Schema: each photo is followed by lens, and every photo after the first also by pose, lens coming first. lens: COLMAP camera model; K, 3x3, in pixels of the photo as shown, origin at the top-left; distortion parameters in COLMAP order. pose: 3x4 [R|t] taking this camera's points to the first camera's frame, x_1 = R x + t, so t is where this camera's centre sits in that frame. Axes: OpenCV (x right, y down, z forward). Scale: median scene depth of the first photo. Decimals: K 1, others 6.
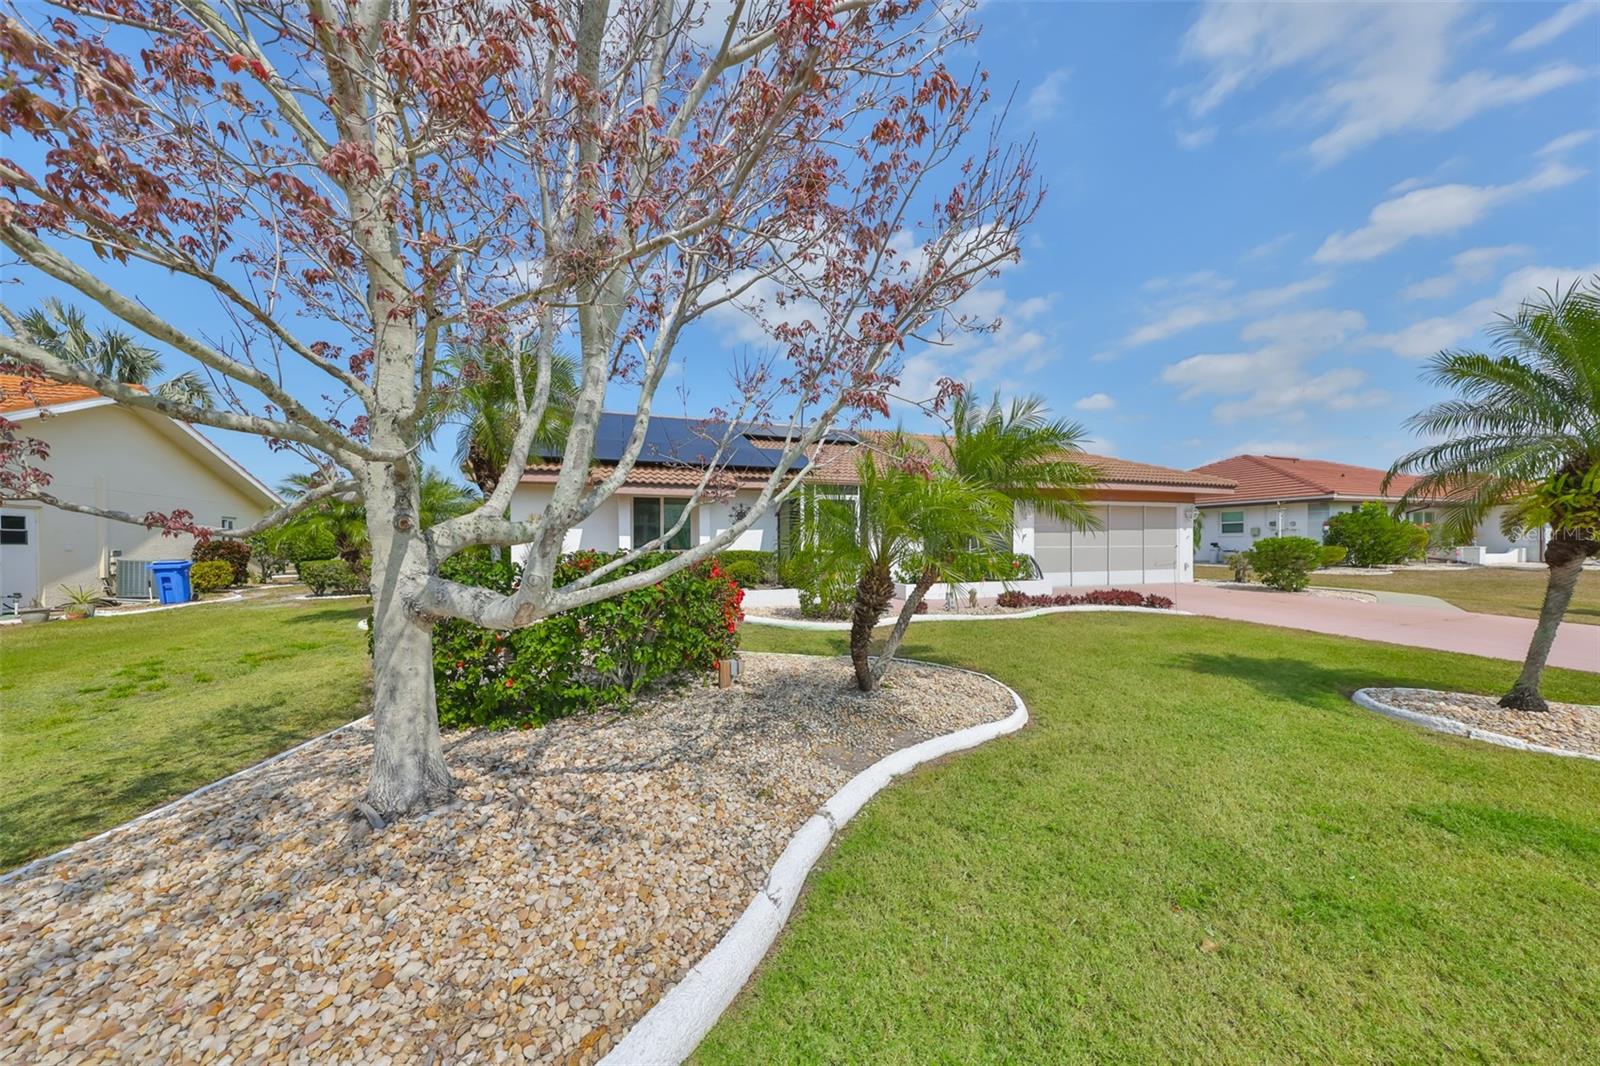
lens RADIAL K [[560.2, 0, 800.0], [0, 560.2, 533.0], [0, 0, 1]] dist [0.042095, -0.000015]
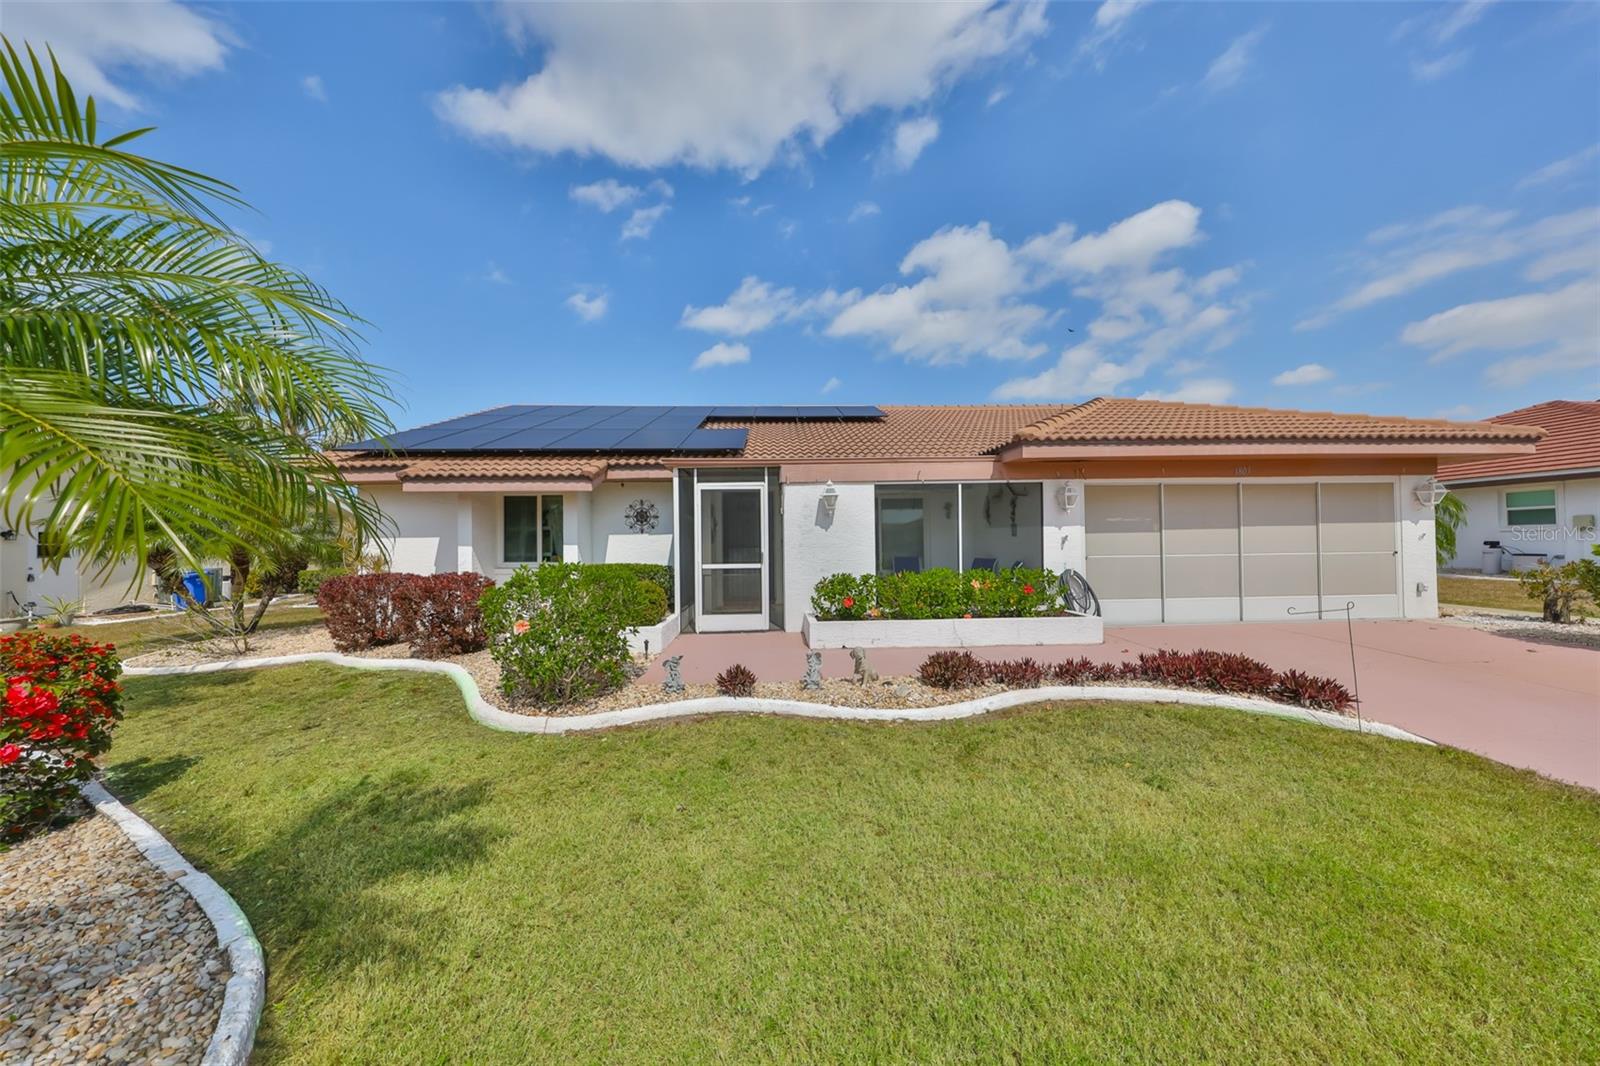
lens RADIAL K [[483.8, 0, 822.8], [0, 483.8, 525.2], [0, 0, 1]] dist [0.008335, 0.000091]
pose [[0.951109, -0.020009, -0.308206, 0.271743], [0.015630, 0.999739, -0.016672, -0.004147], [0.308460, 0.011039, 0.951173, 0.368075]]
